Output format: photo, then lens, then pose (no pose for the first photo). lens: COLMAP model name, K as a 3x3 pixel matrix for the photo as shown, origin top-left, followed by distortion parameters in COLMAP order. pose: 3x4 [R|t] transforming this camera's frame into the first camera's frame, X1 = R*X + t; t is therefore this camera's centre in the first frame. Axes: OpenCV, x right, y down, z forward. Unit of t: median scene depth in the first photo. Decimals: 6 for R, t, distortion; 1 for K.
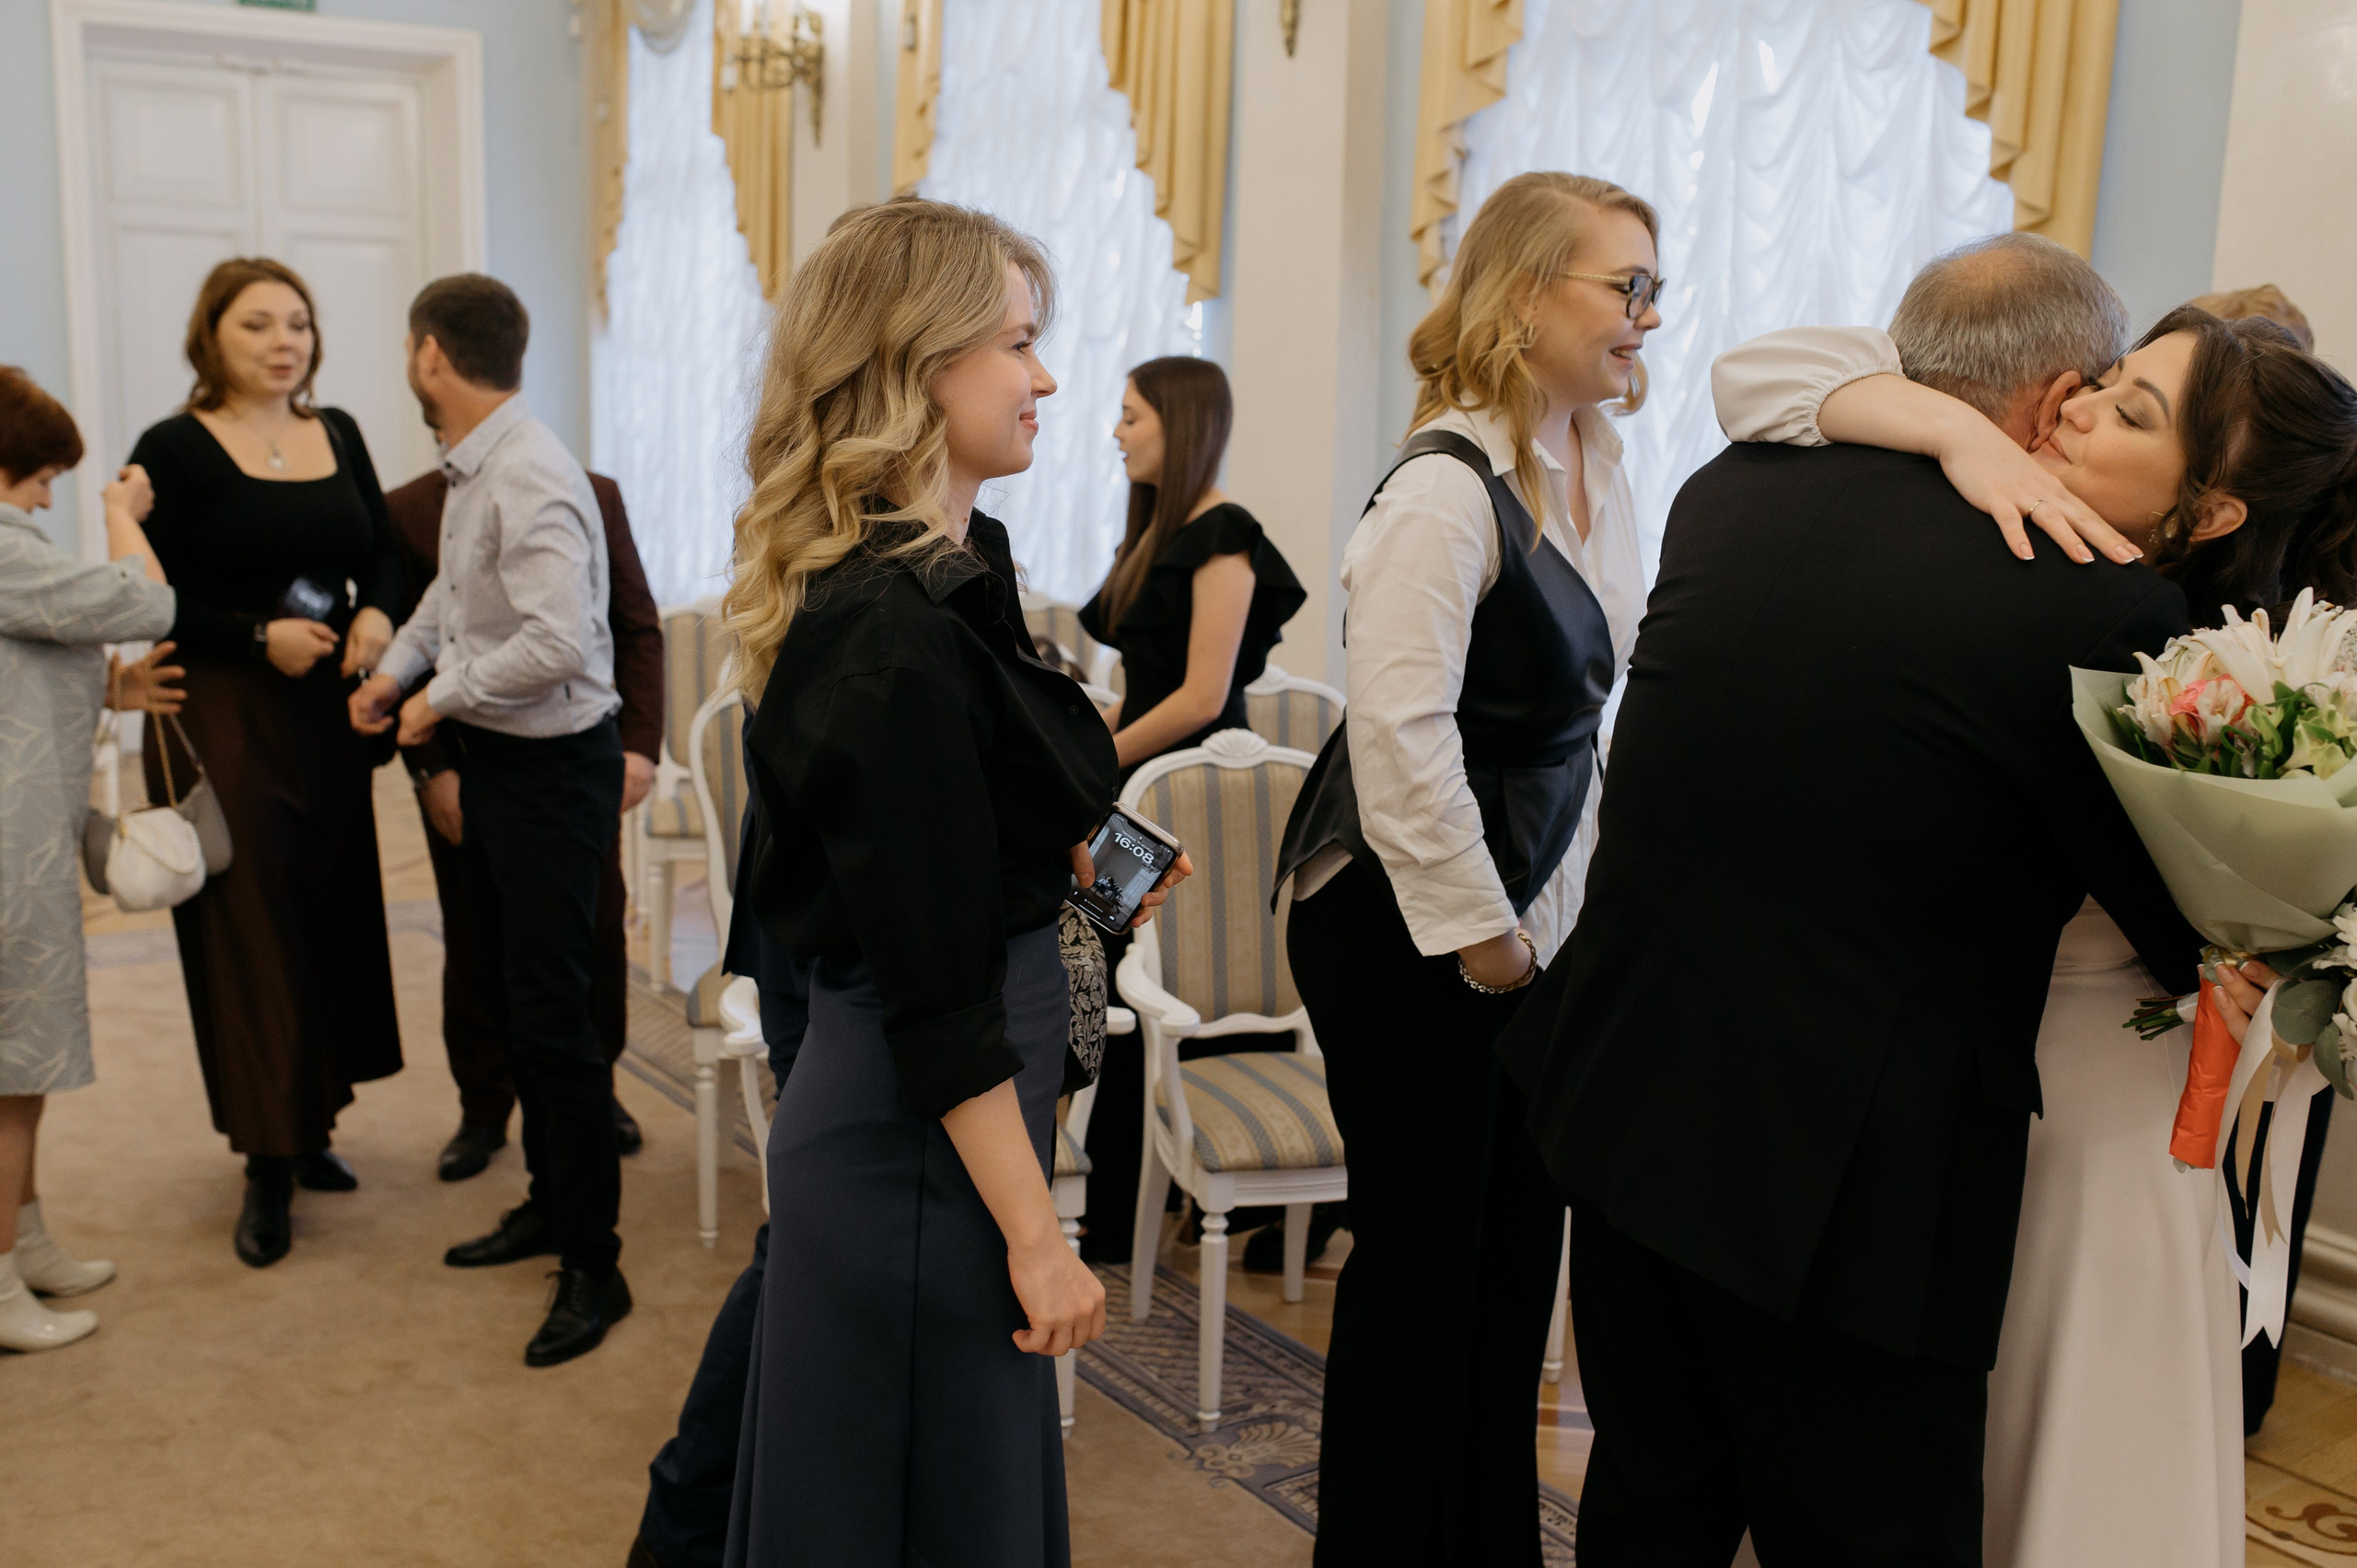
lens RADIAL K [[2269.5, 0, 1149.5], [0, 2269.5, 776.8], [0, 0, 1]] dist [-0.069148, 0.100840]
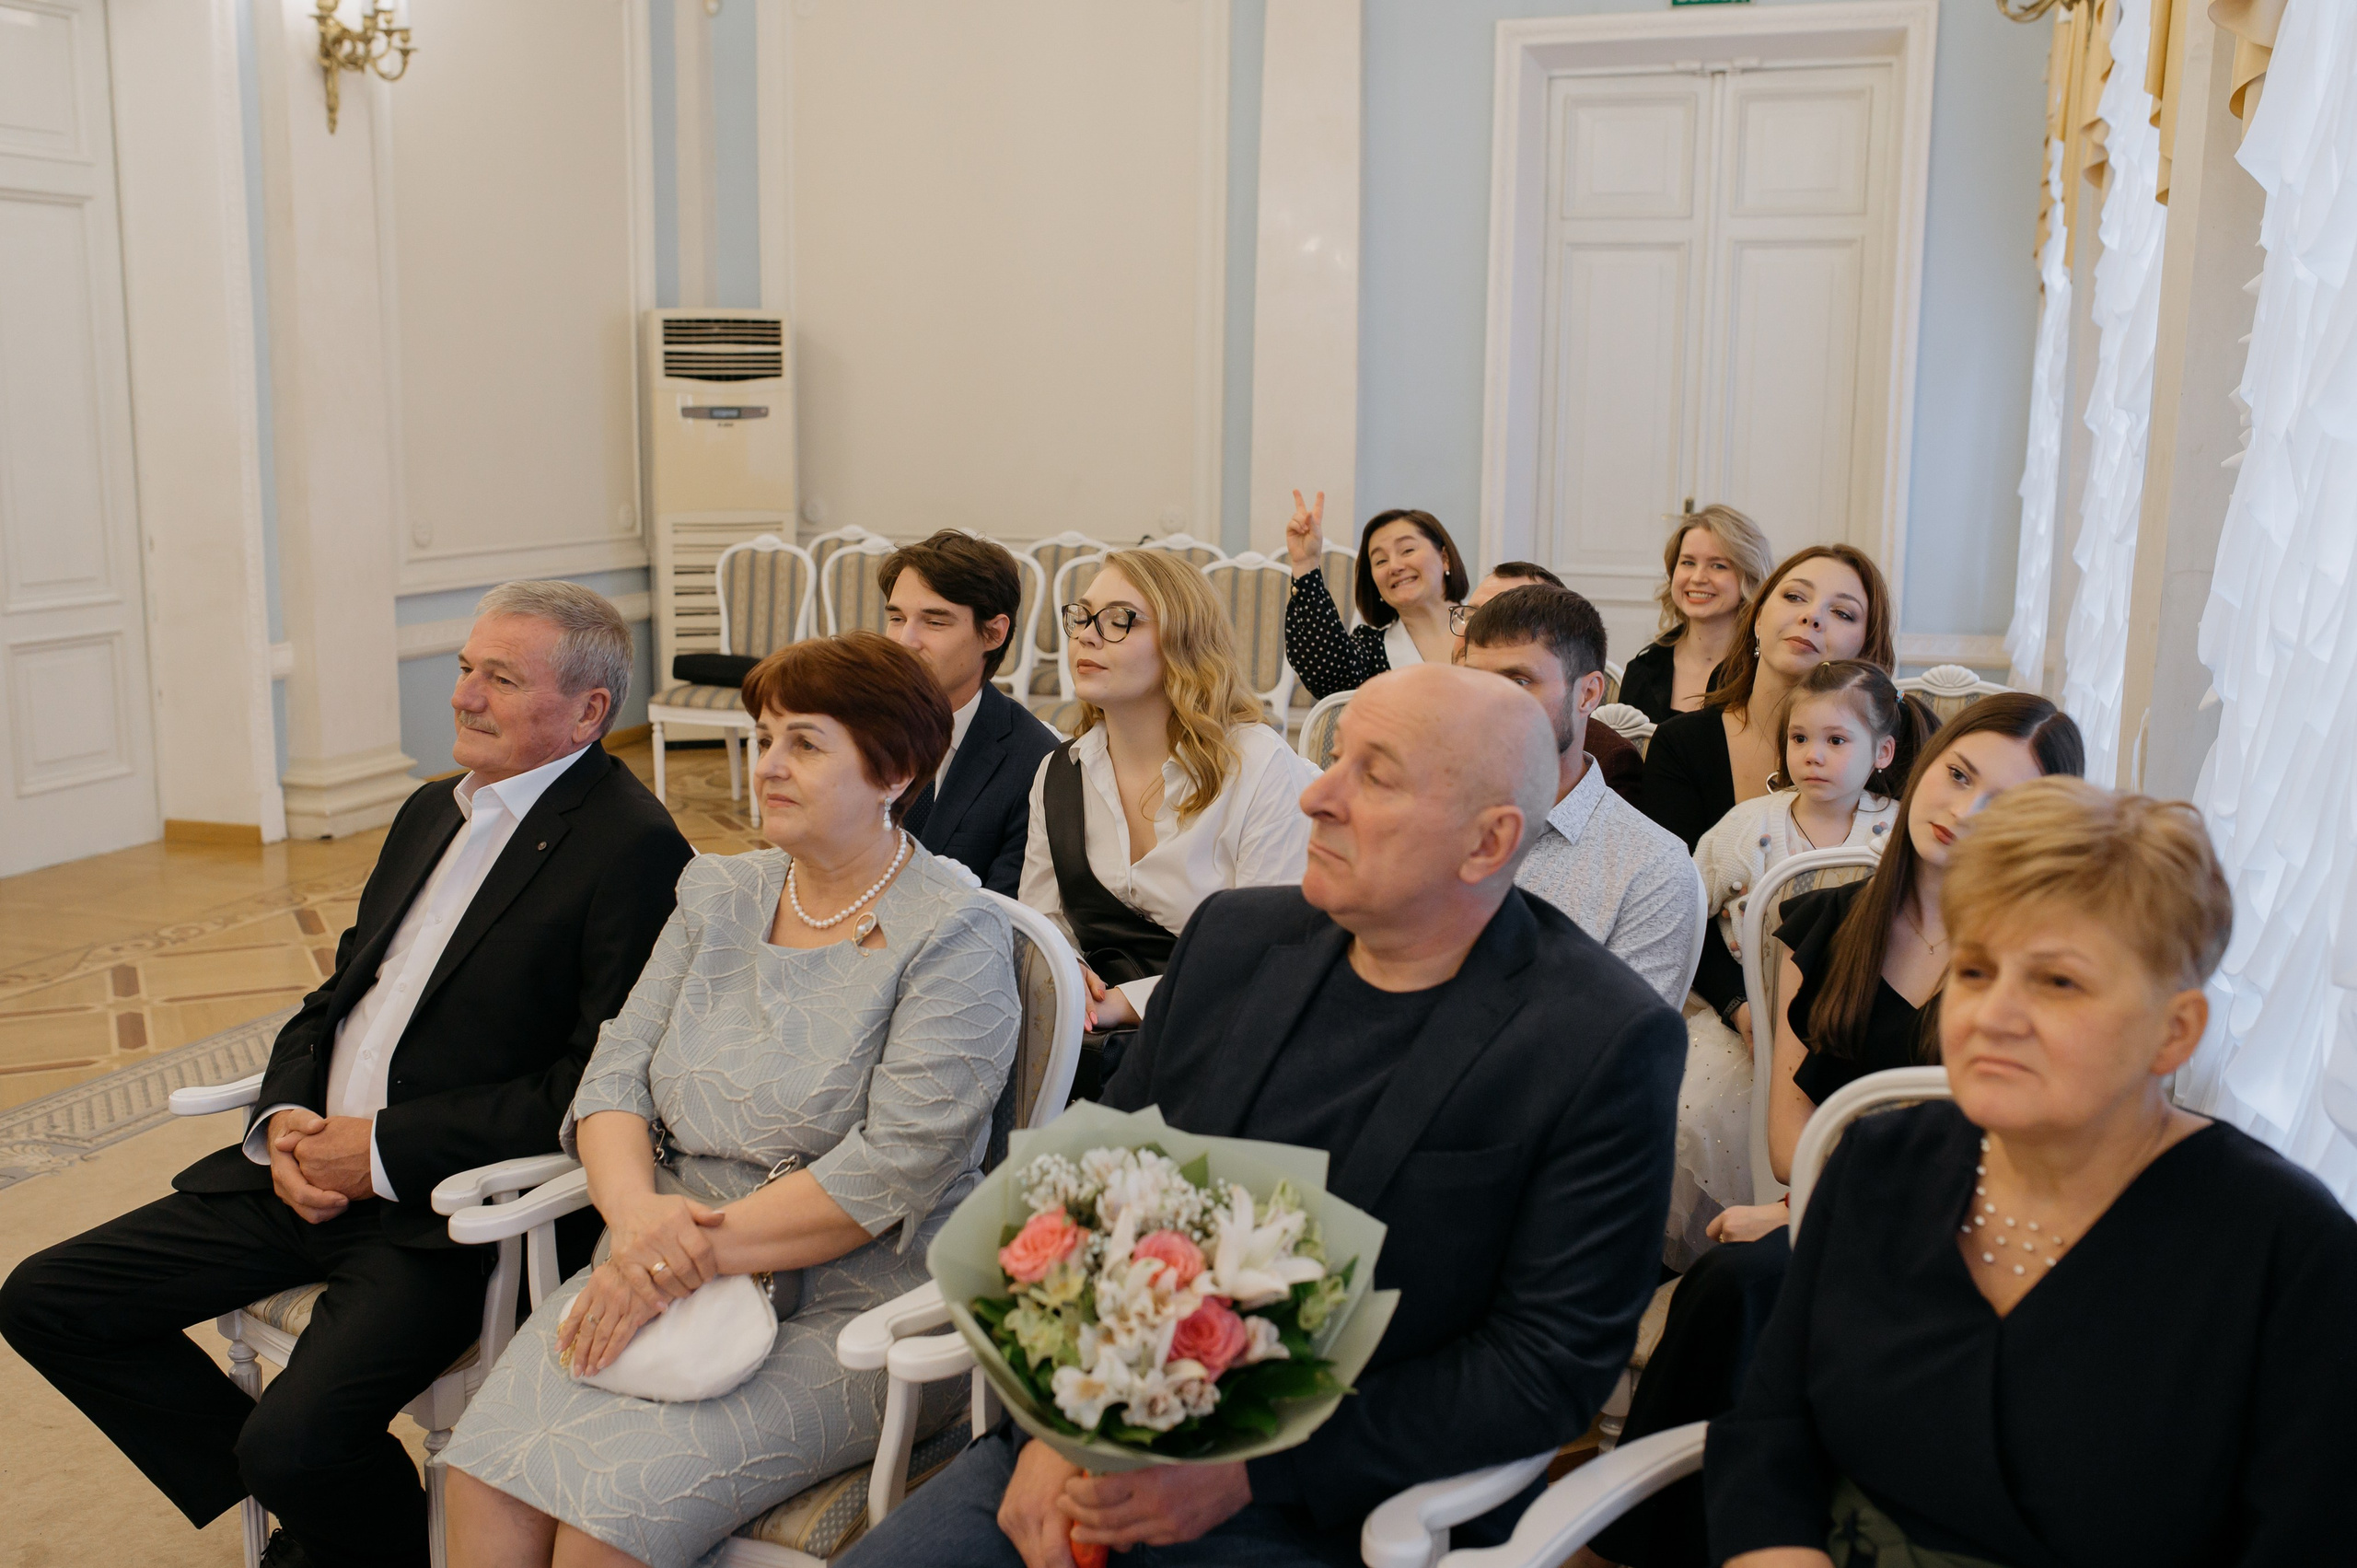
lens RADIAL K [[2215.4, 0, 1168.9], [0, 2215.4, 787.1], [0, 0, 1]] dist [-0.078845, 0.112312]
pose [[0.600907, 0.124072, -0.789631, 0.532722], [-0.126029, 0.990230, 0.059684, -0.085573], [0.789321, 0.063652, 0.610673, 0.580517]]
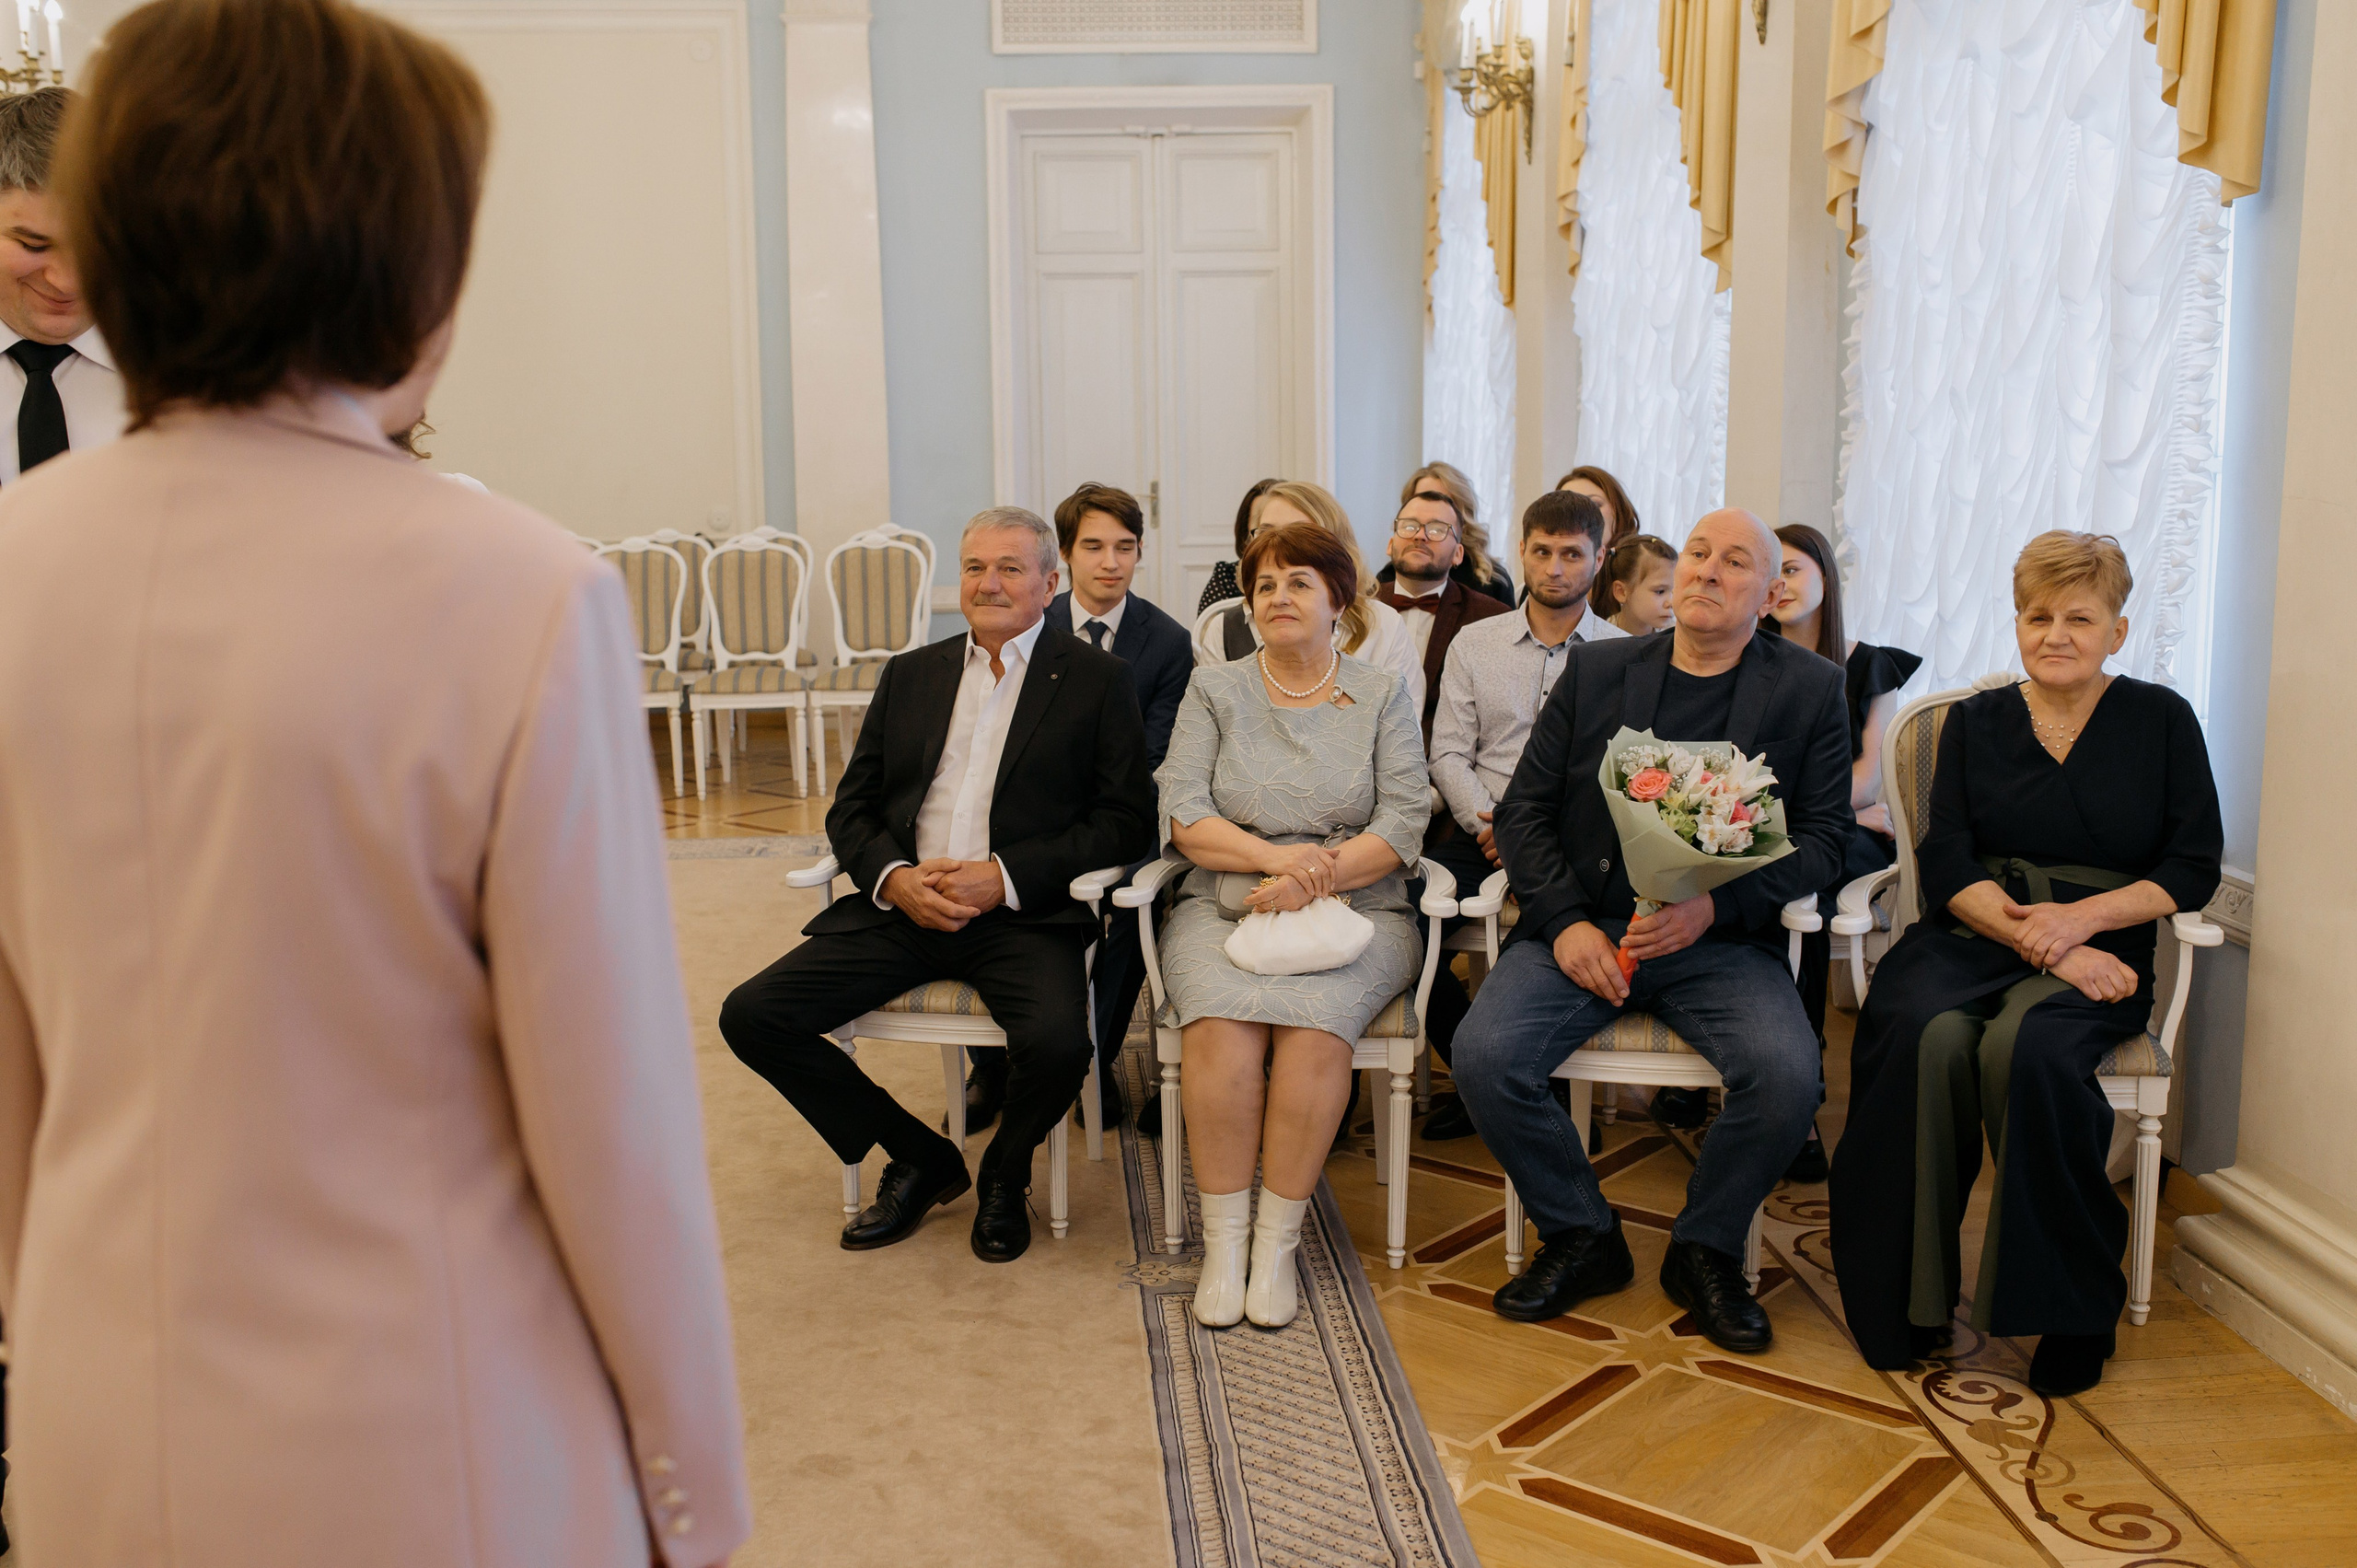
lens RADIAL K [[2215.4, 0, 1168.9], [0, 2215.4, 787.1], [0, 0, 1]] dist [-0.078845, 0.112312]
pose [[0.864641, 0.051213, -0.499773, 0.458410], [-0.050682, 0.998607, 0.014647, 0.024725], [0.499827, 0.012665, 0.866033, 0.004007]]
